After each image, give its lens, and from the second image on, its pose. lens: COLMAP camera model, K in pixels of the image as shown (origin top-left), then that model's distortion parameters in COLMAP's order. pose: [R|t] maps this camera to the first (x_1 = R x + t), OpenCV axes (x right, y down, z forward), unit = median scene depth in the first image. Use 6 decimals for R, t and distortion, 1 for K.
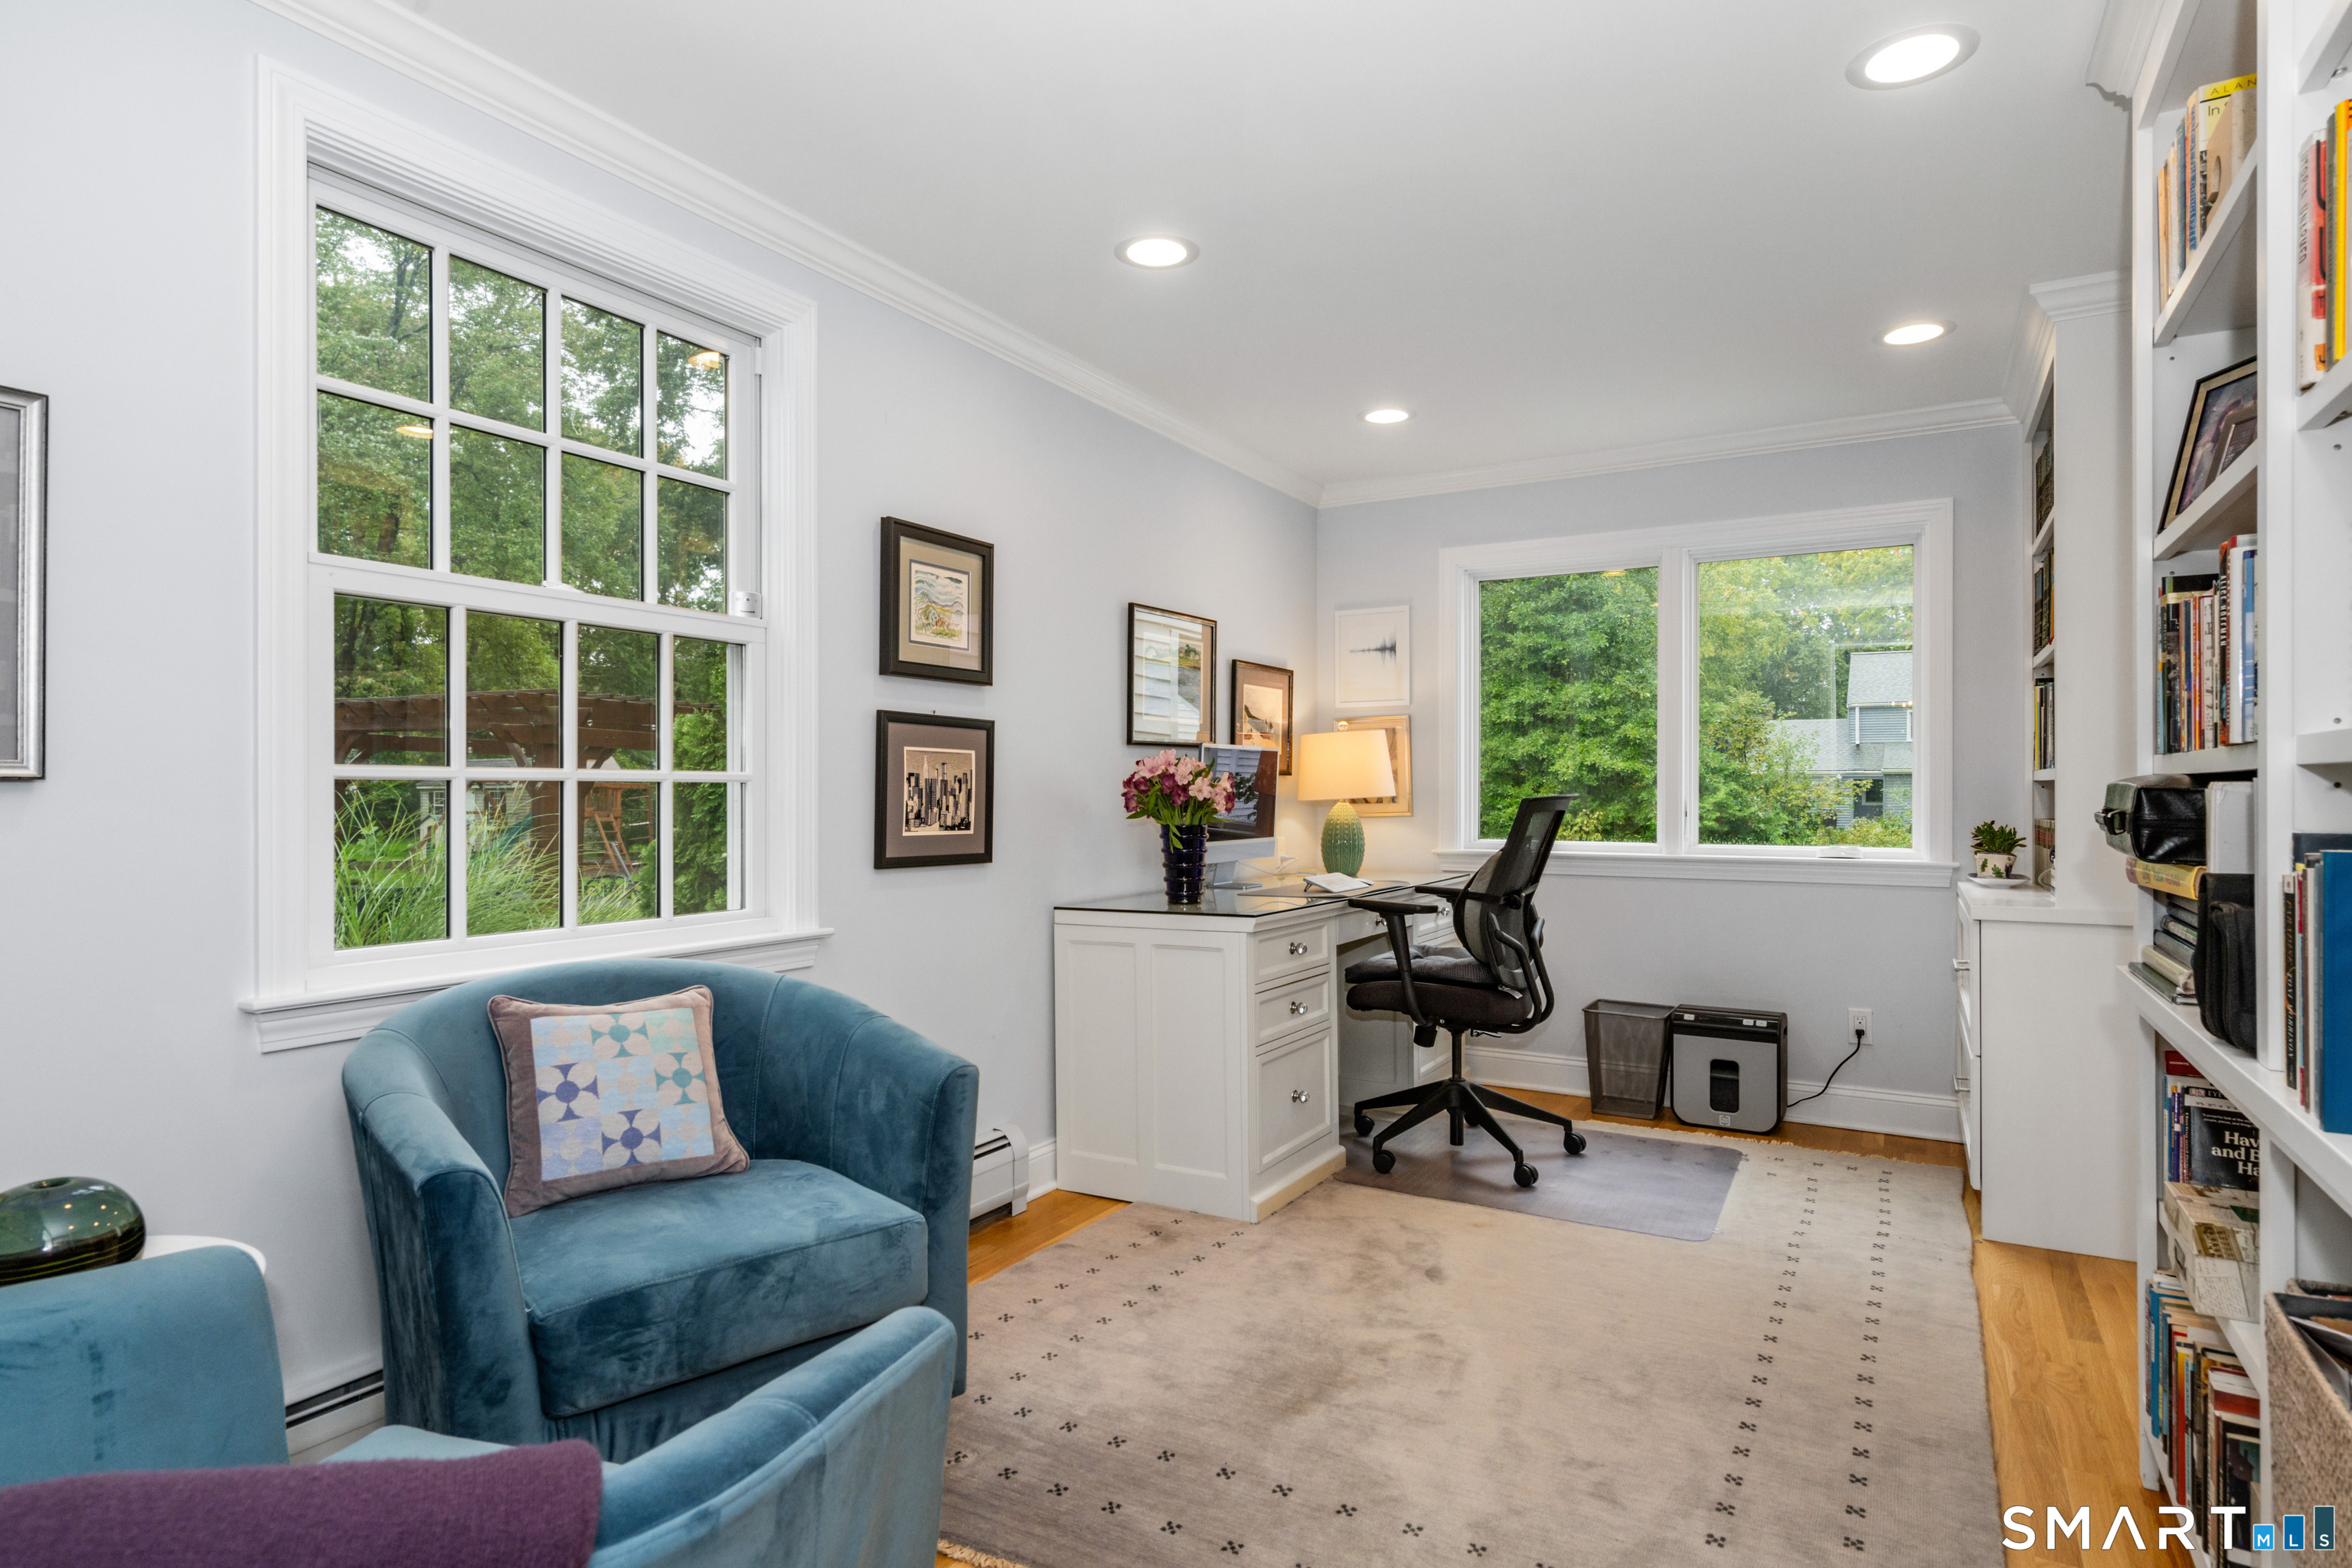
lens RADIAL K [[1298.8, 0, 1178.7], [0, 1298.8, 791.4], [0, 0, 1]] dist [0.004230, -0.000451]
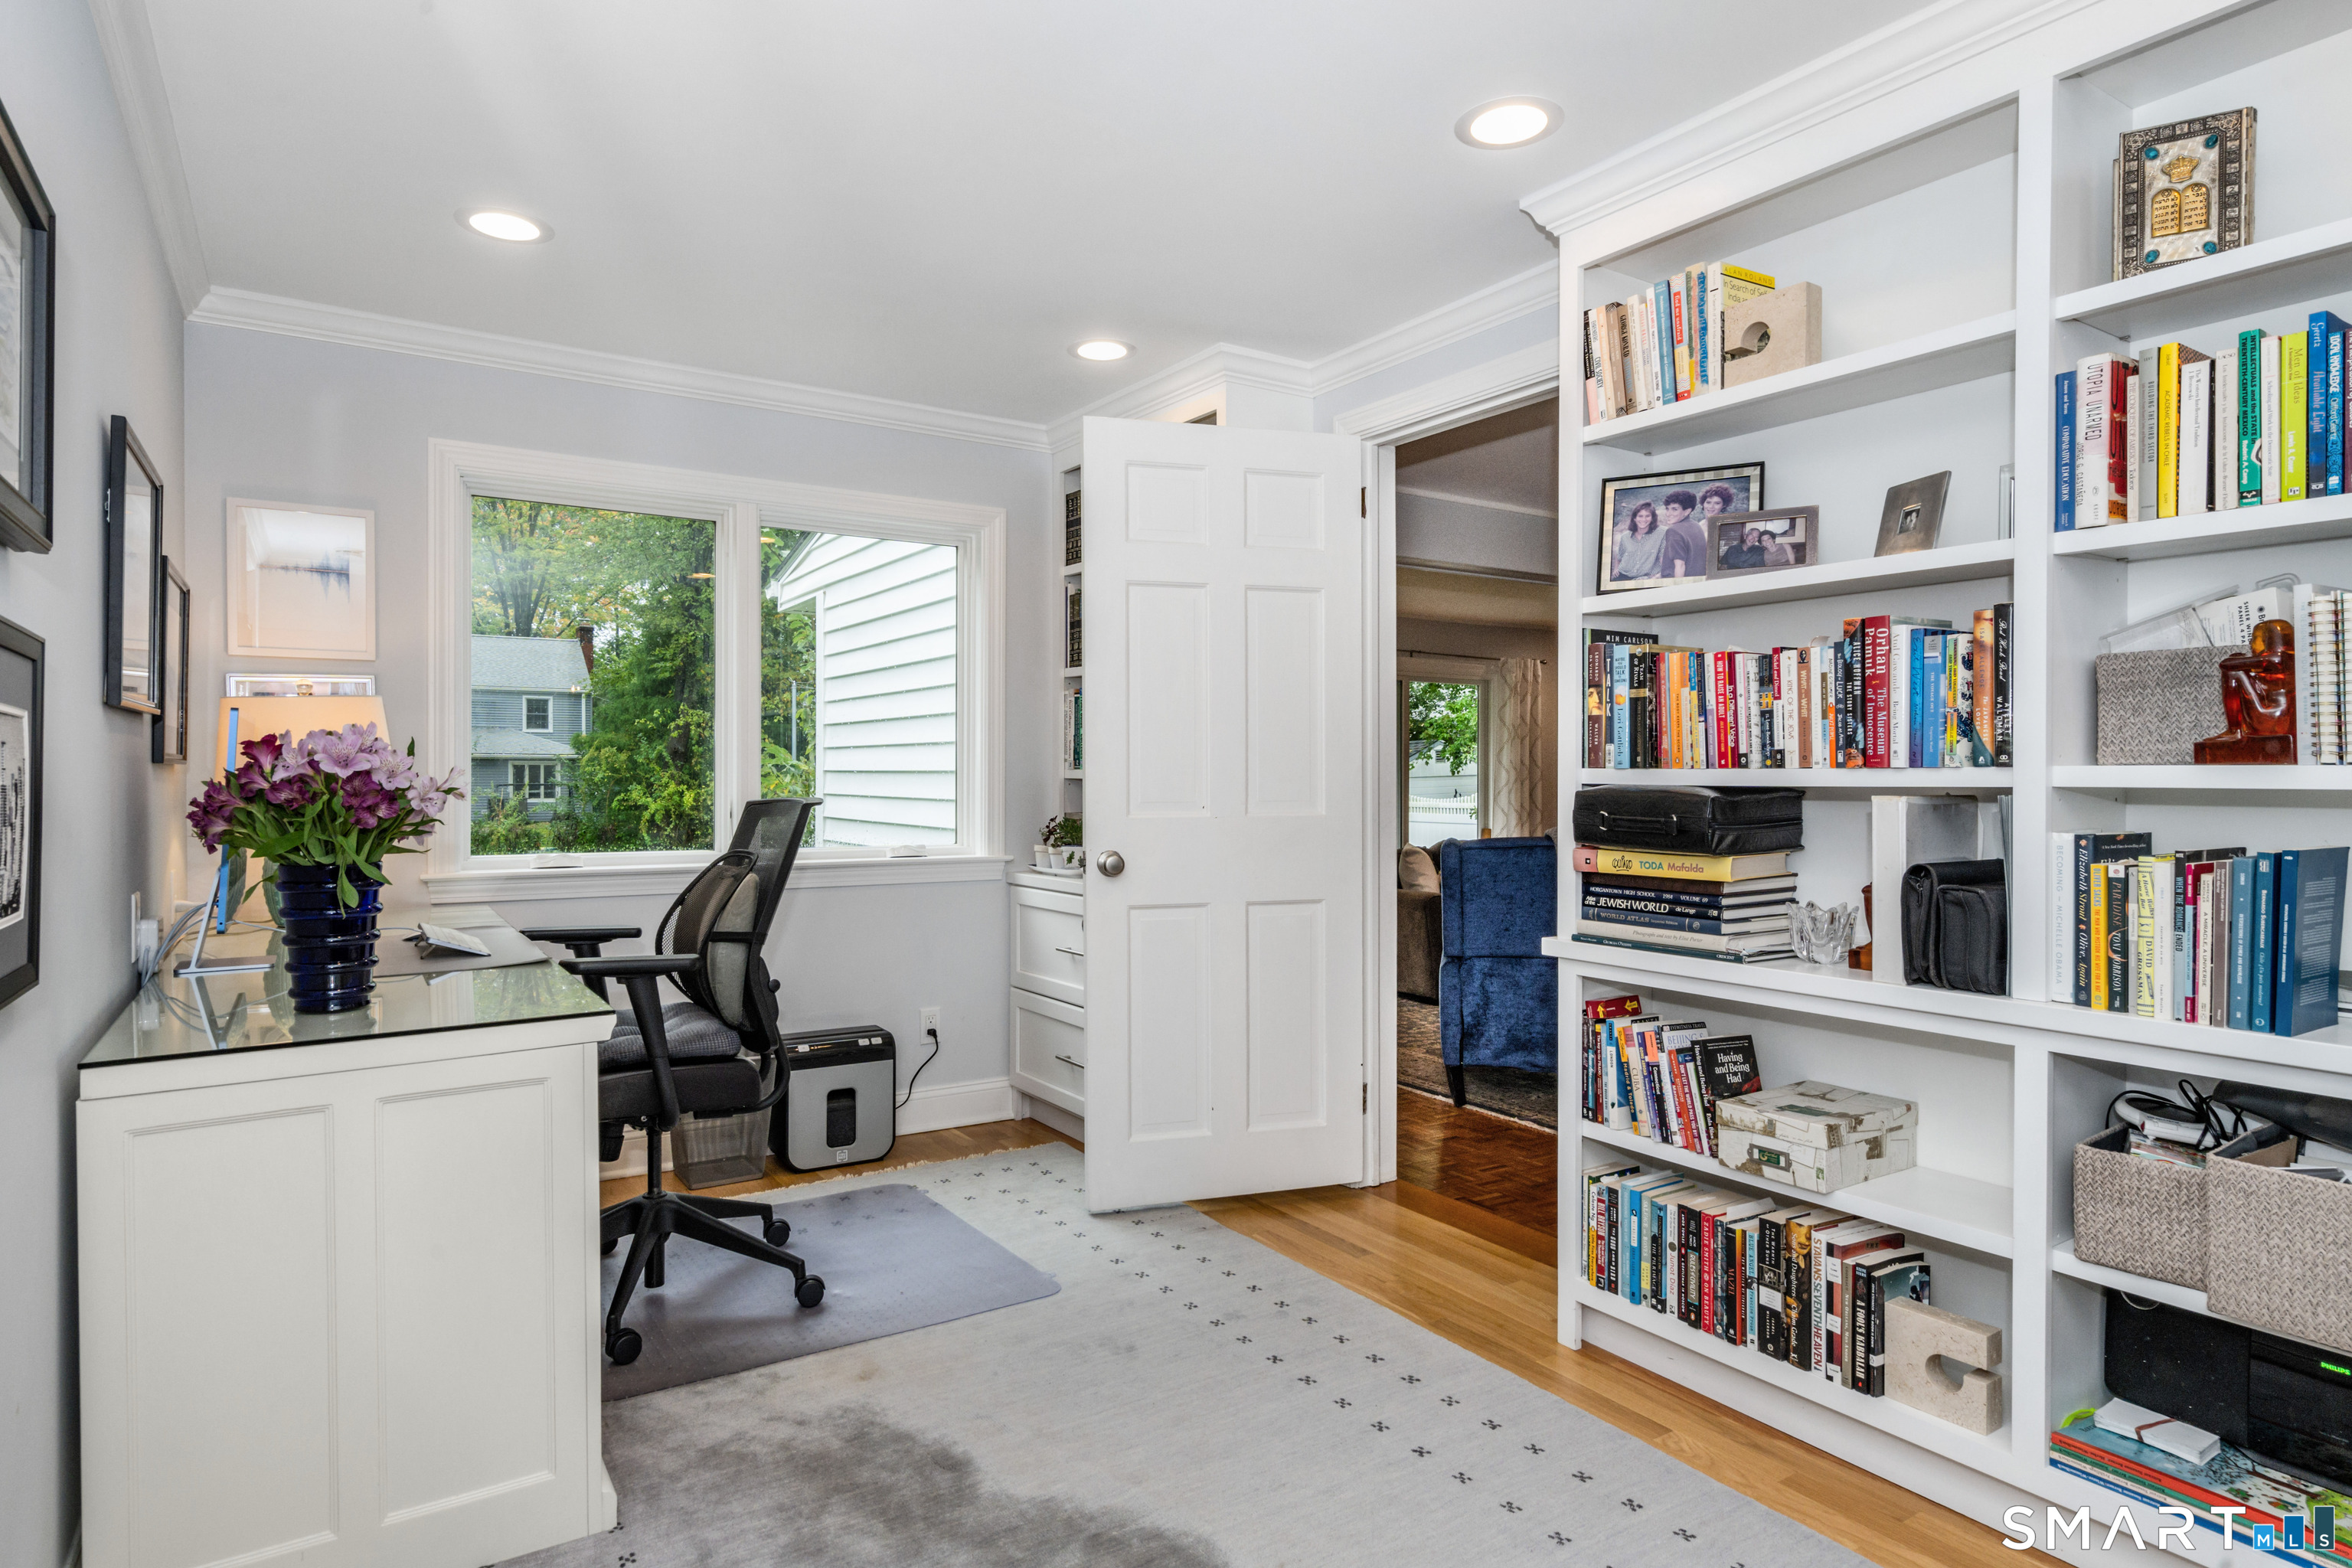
lens RADIAL K [[1298.8, 0, 1177.9], [0, 1298.8, 779.7], [0, 0, 1]] dist [0.004230, -0.000451]
pose [[0.452011, -0.000224, 0.892012, -0.309874], [-0.002174, 0.999997, 0.001353, -0.009248], [-0.892010, -0.002551, 0.452009, 0.438462]]
